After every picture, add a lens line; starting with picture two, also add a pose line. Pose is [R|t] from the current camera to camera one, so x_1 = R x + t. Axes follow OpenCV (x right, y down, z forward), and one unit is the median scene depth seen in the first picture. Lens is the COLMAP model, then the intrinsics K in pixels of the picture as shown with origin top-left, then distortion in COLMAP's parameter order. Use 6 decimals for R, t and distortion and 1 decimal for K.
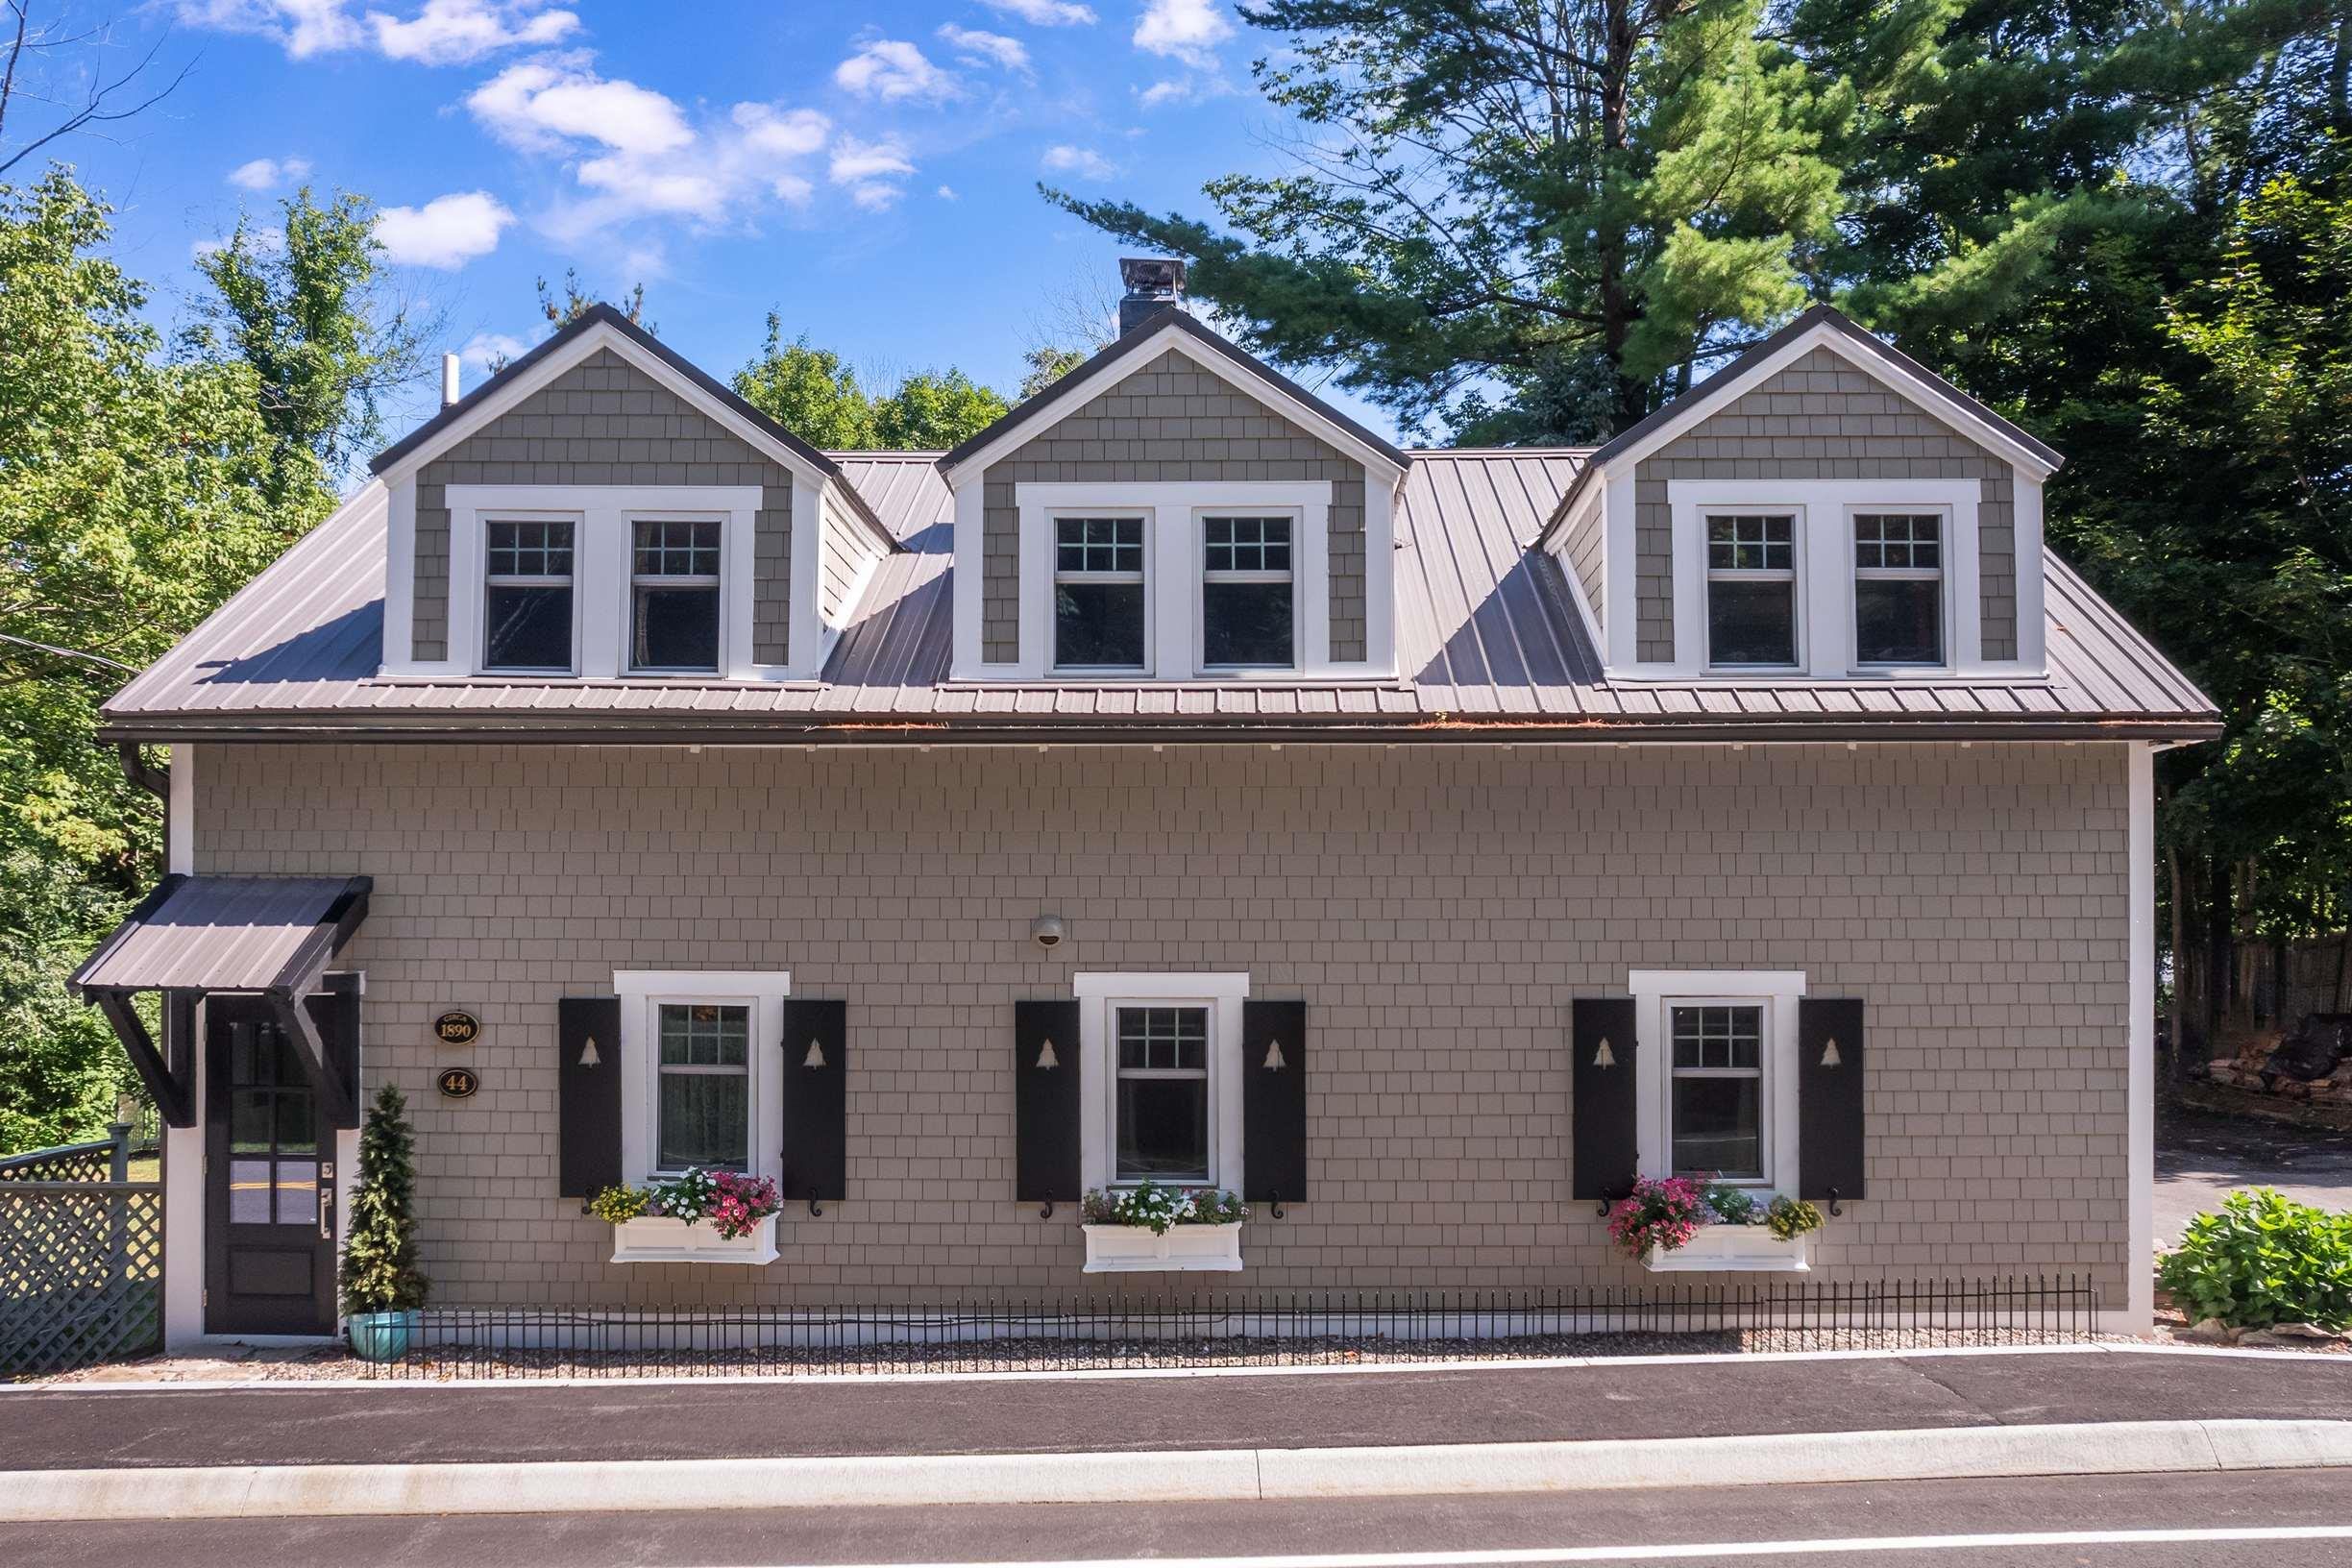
lens RADIAL K [[1534.2, 0, 1176.0], [0, 1534.2, 784.0], [0, 0, 1]] dist [0.000028, 0.000047]
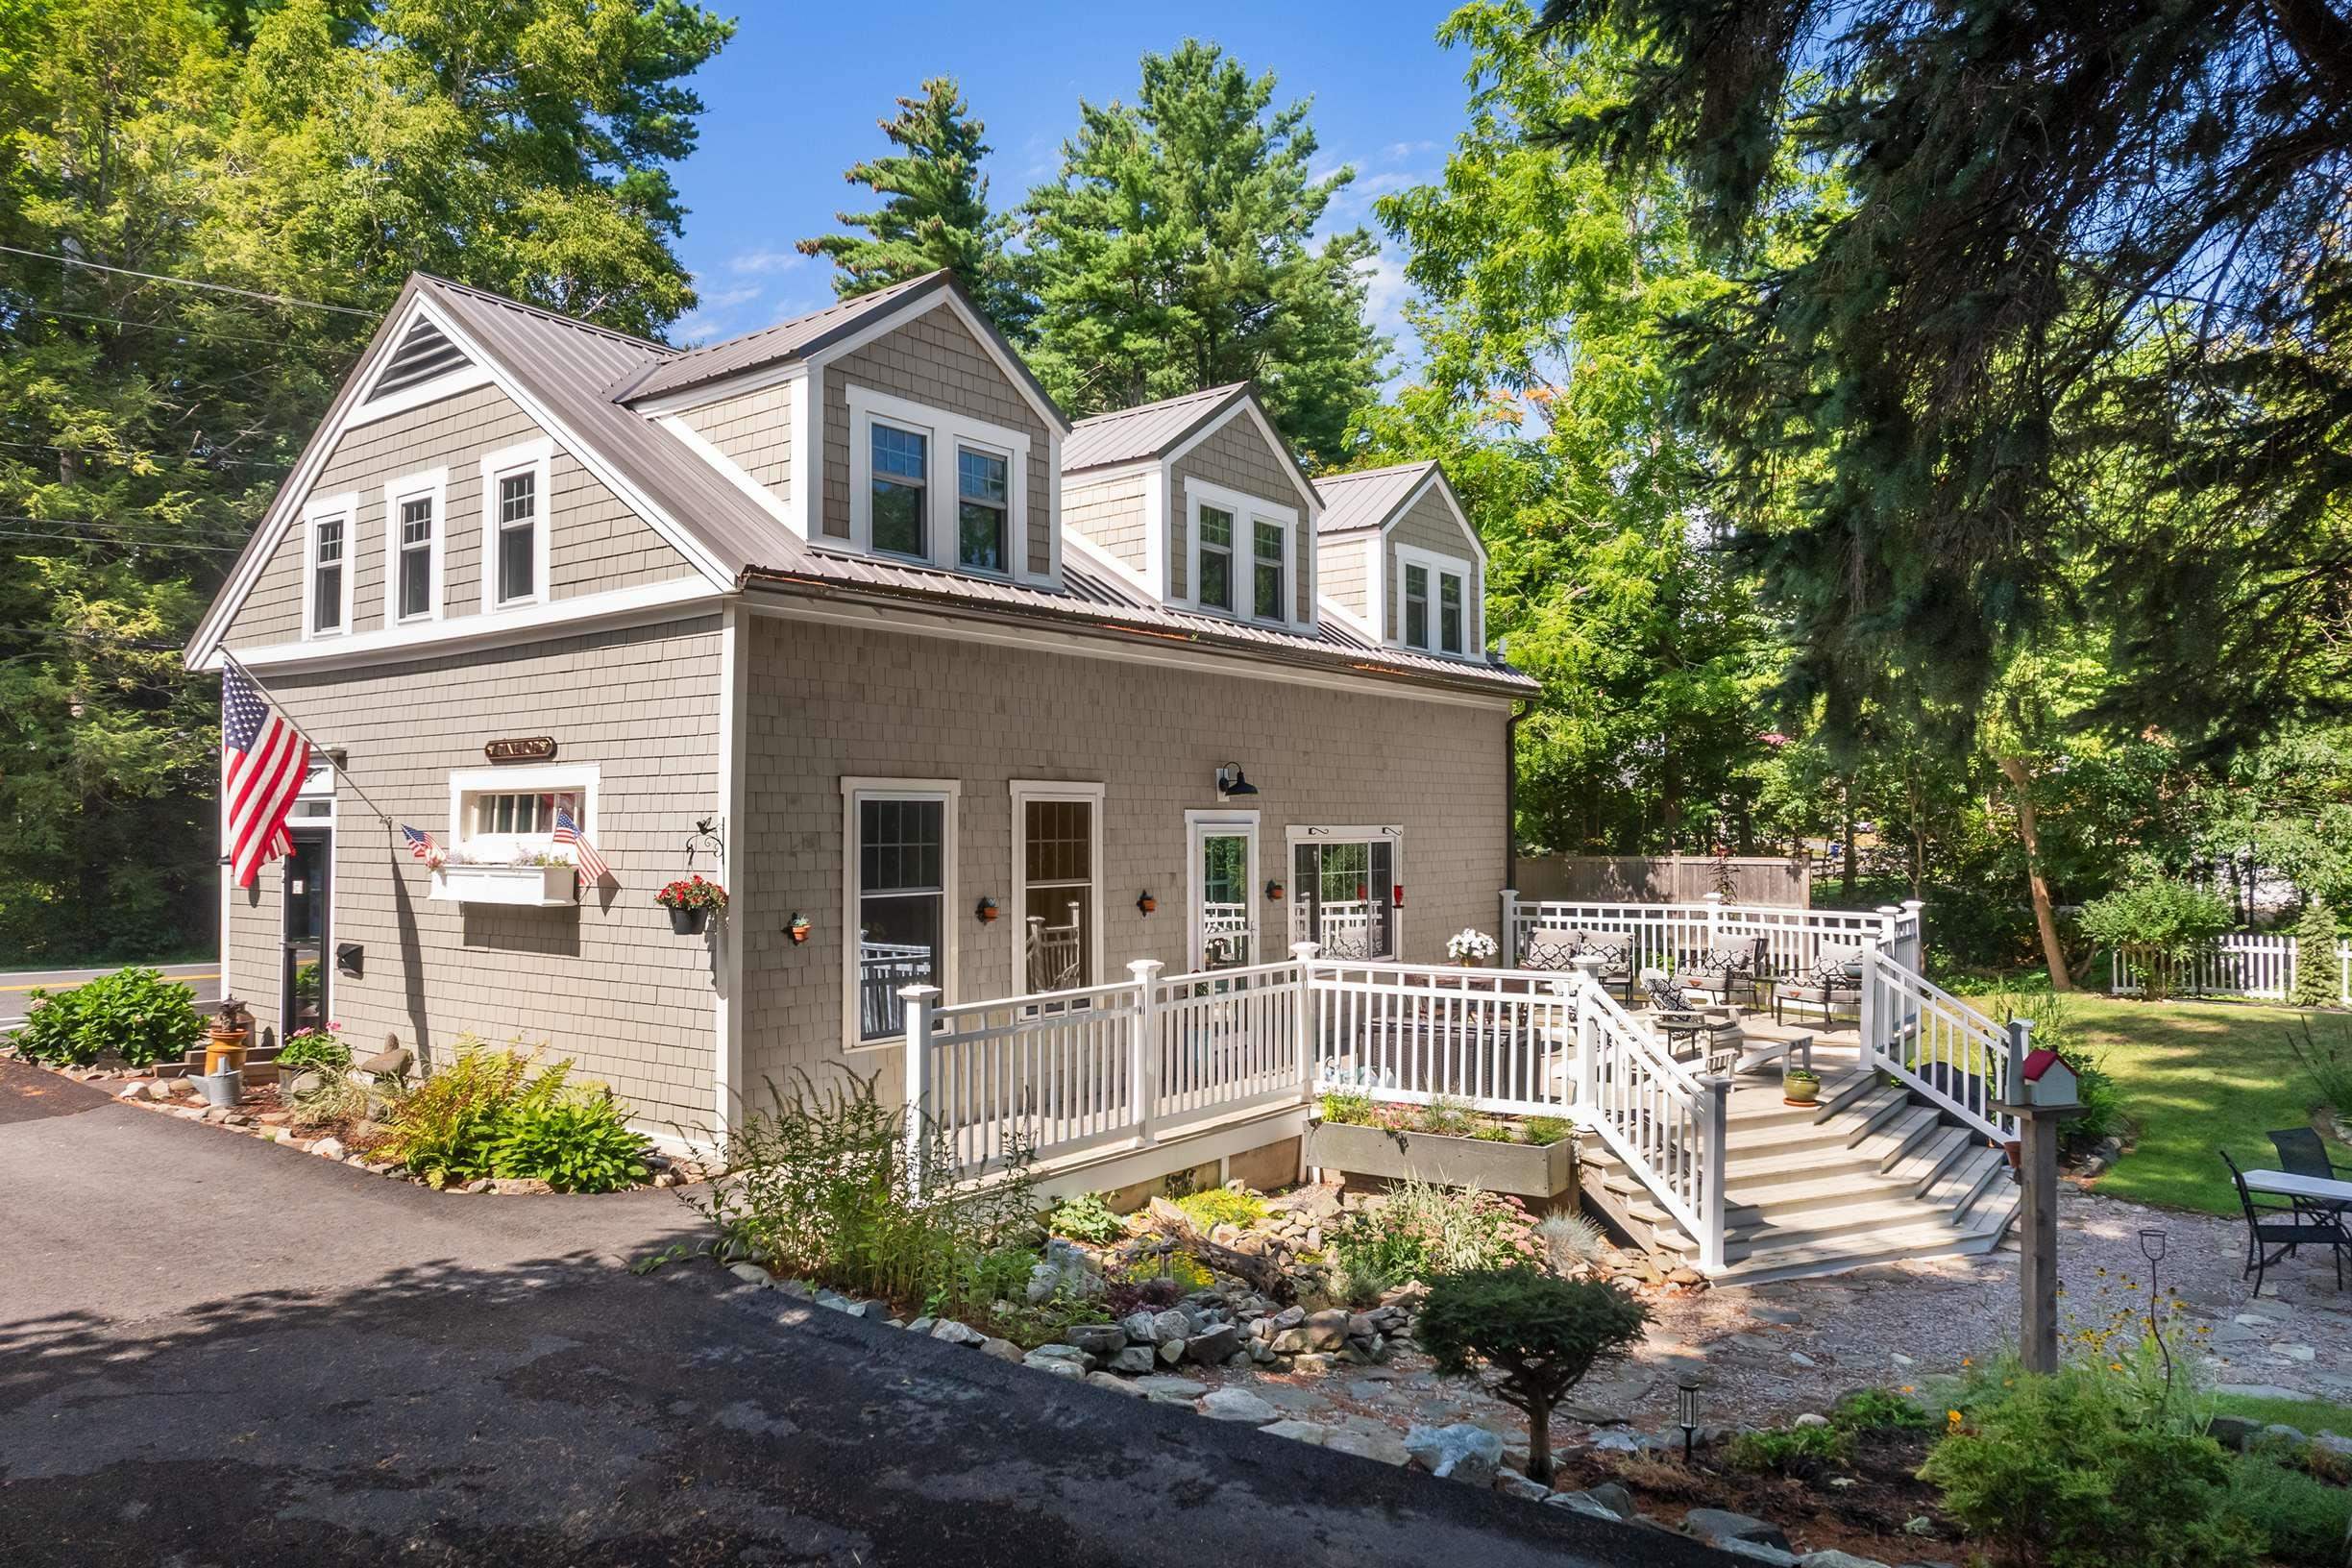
lens RADIAL K [[1534.2, 0, 1176.0], [0, 1534.2, 784.0], [0, 0, 1]] dist [0.000028, 0.000047]
pose [[0.627705, 0.027311, 0.777972, -1.202519], [-0.124387, 0.990063, 0.065605, 0.007430], [-0.768449, -0.137950, 0.624864, -0.006785]]
